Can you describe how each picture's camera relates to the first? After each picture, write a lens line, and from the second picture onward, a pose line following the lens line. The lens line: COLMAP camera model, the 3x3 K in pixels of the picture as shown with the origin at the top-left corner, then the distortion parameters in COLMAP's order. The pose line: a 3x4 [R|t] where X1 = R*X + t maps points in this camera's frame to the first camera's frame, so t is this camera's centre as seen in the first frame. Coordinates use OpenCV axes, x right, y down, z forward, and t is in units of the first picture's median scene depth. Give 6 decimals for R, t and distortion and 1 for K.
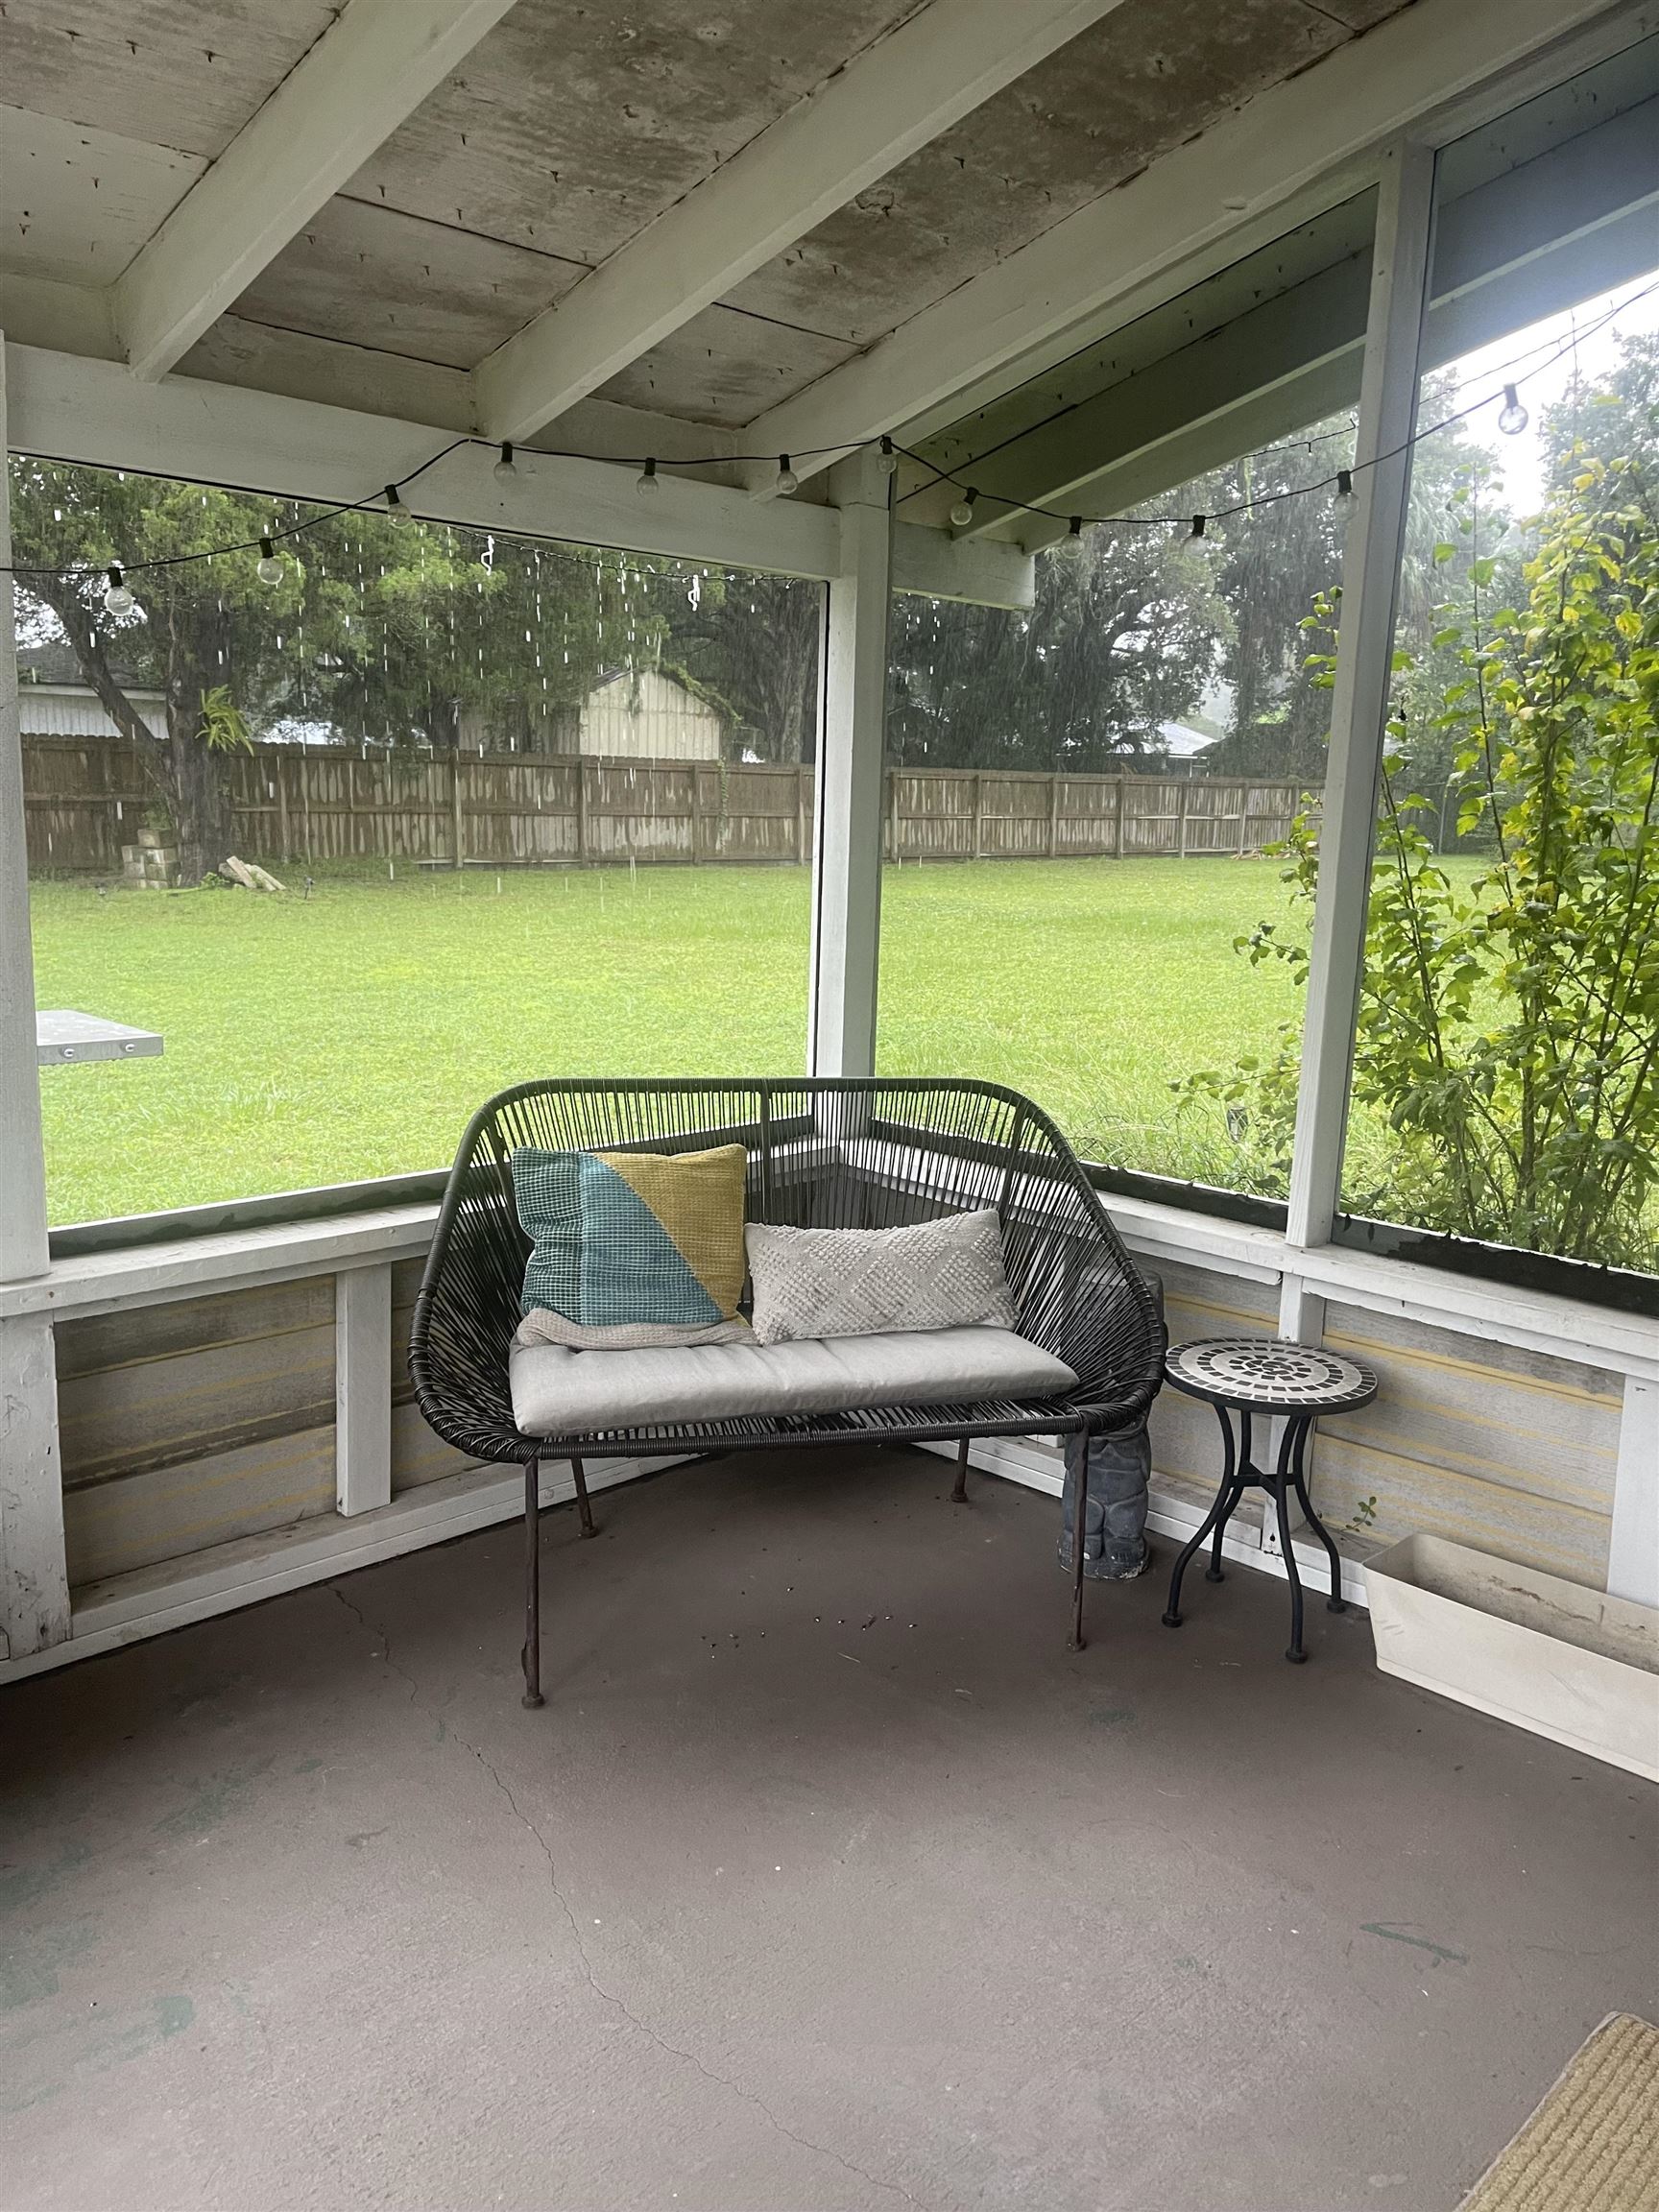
lens RADIAL K [[1664.9, 0, 828.3], [0, 1664.9, 1120.0], [0, 0, 1]] dist [0.058551, -0.079293]
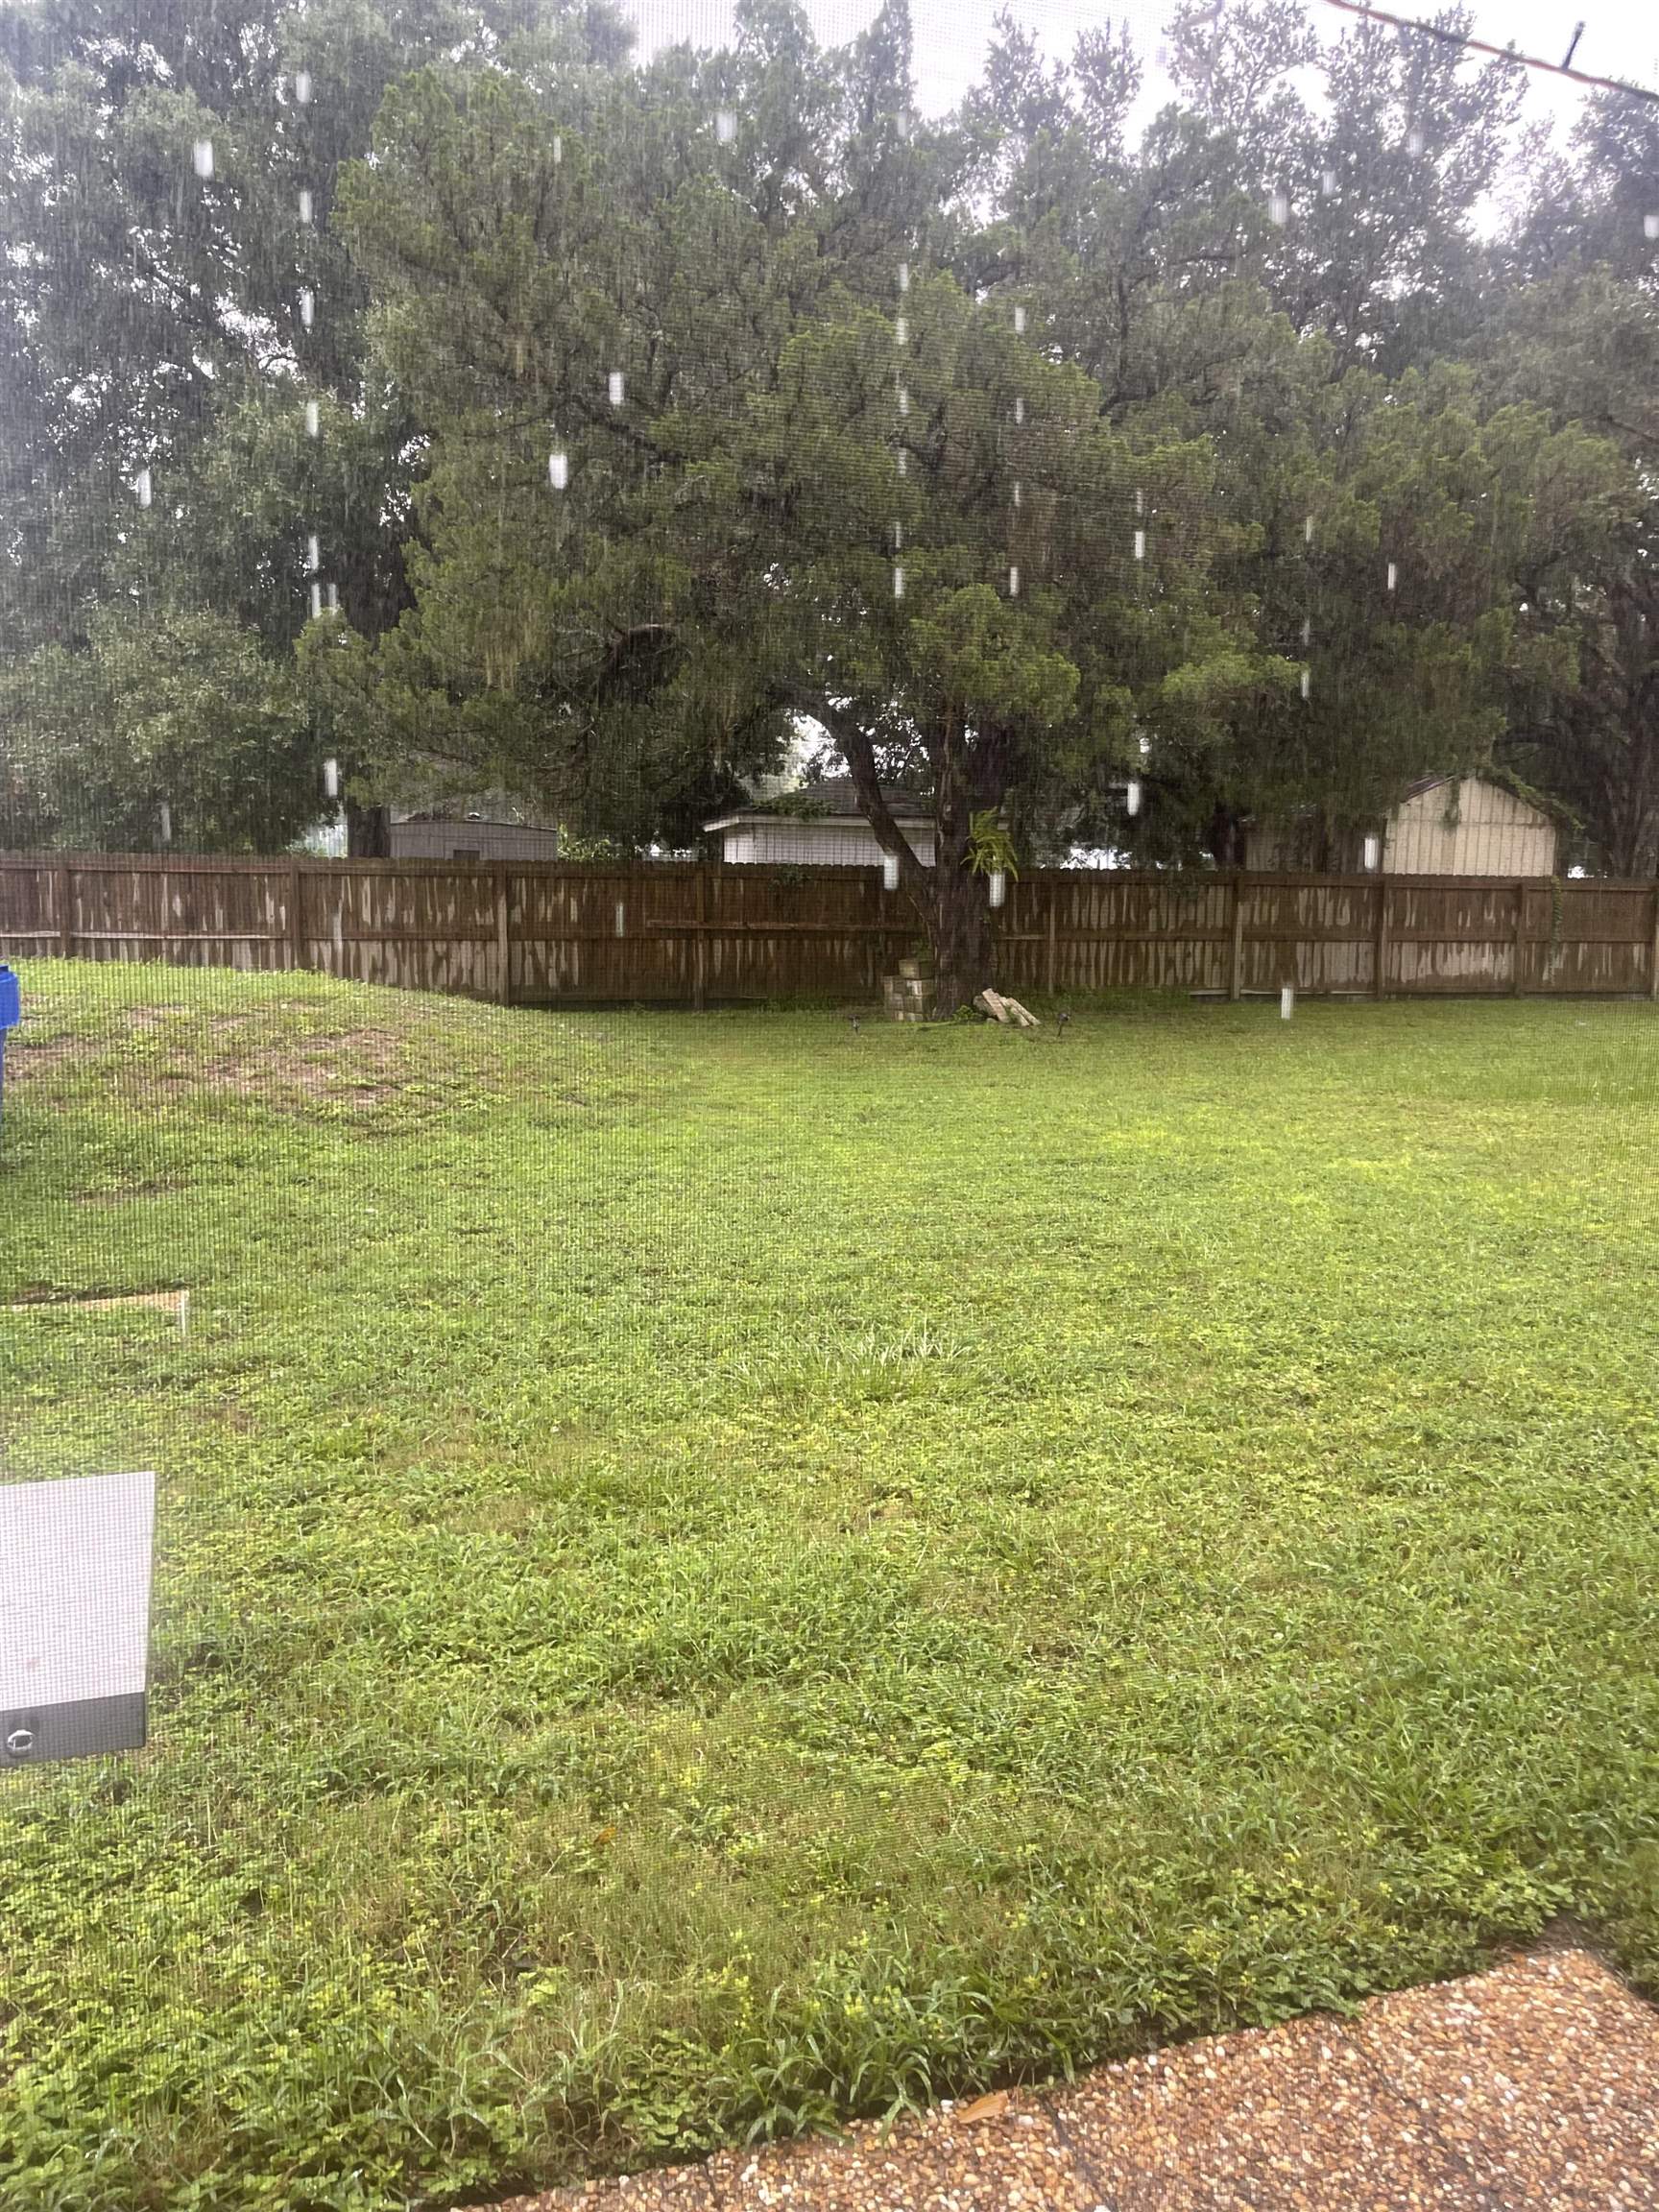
lens RADIAL K [[1664.9, 0, 828.3], [0, 1664.9, 1120.0], [0, 0, 1]] dist [0.058551, -0.079293]
pose [[0.896777, 0.049129, -0.439747, -0.017868], [-0.080257, 0.995393, -0.052462, -0.021339], [0.435143, 0.082339, 0.896588, 0.101233]]
